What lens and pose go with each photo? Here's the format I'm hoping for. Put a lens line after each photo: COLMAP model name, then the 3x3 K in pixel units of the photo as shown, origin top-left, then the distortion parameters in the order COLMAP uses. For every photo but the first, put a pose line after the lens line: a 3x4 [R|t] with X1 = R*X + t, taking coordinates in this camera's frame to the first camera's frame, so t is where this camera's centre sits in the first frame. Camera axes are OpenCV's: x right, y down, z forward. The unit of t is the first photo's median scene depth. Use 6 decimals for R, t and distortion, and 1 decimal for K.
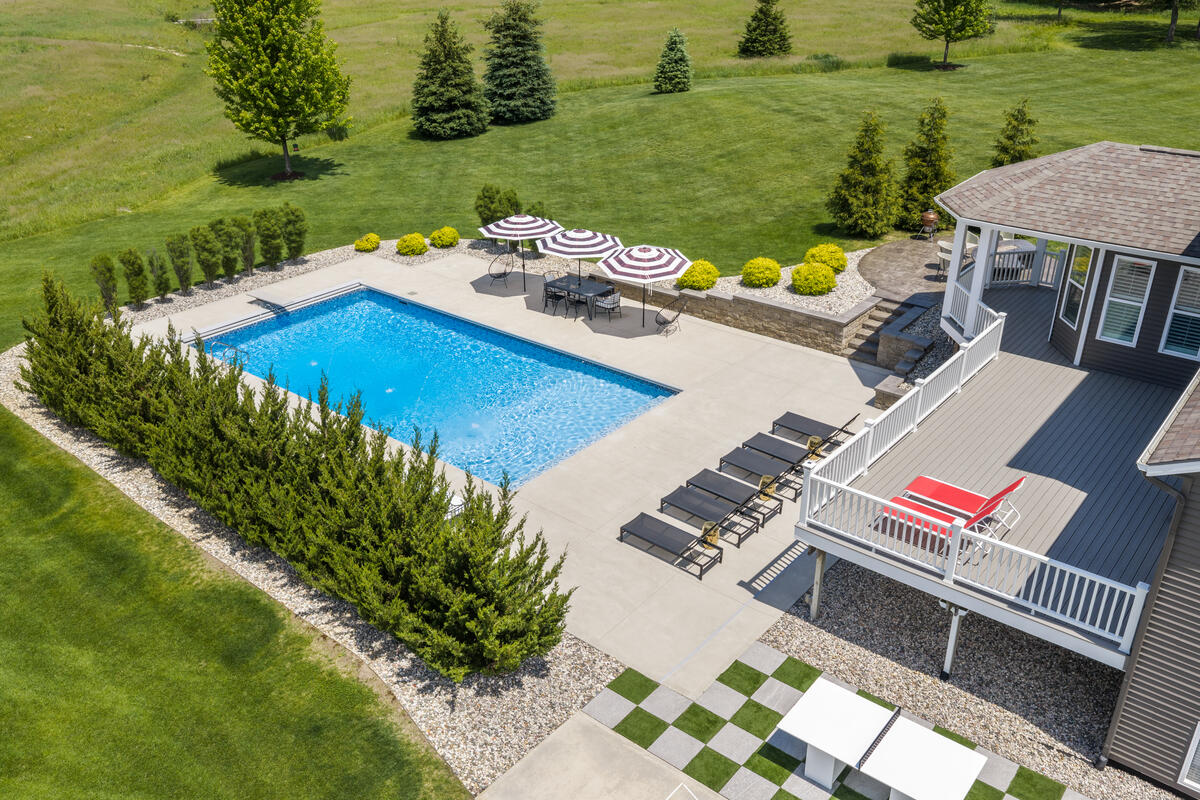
lens RADIAL K [[991.9, 0, 600.0], [0, 991.9, 400.0], [0, 0, 1]] dist [0.004159, -0.005698]
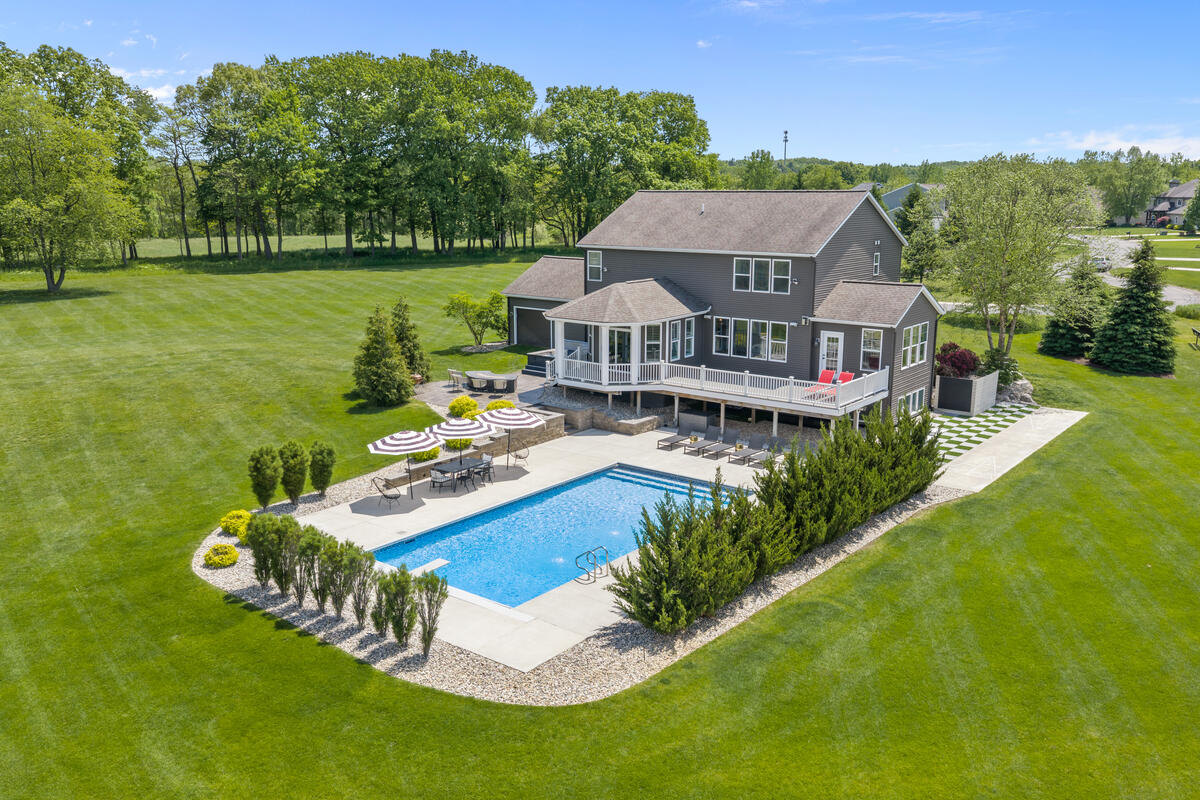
lens RADIAL K [[991.9, 0, 600.0], [0, 991.9, 400.0], [0, 0, 1]] dist [0.004159, -0.005698]
pose [[-0.014797, -0.207653, 0.978091, -1.617153], [0.443631, 0.875283, 0.192538, -0.465232], [-0.896087, 0.436761, 0.079170, 0.975775]]
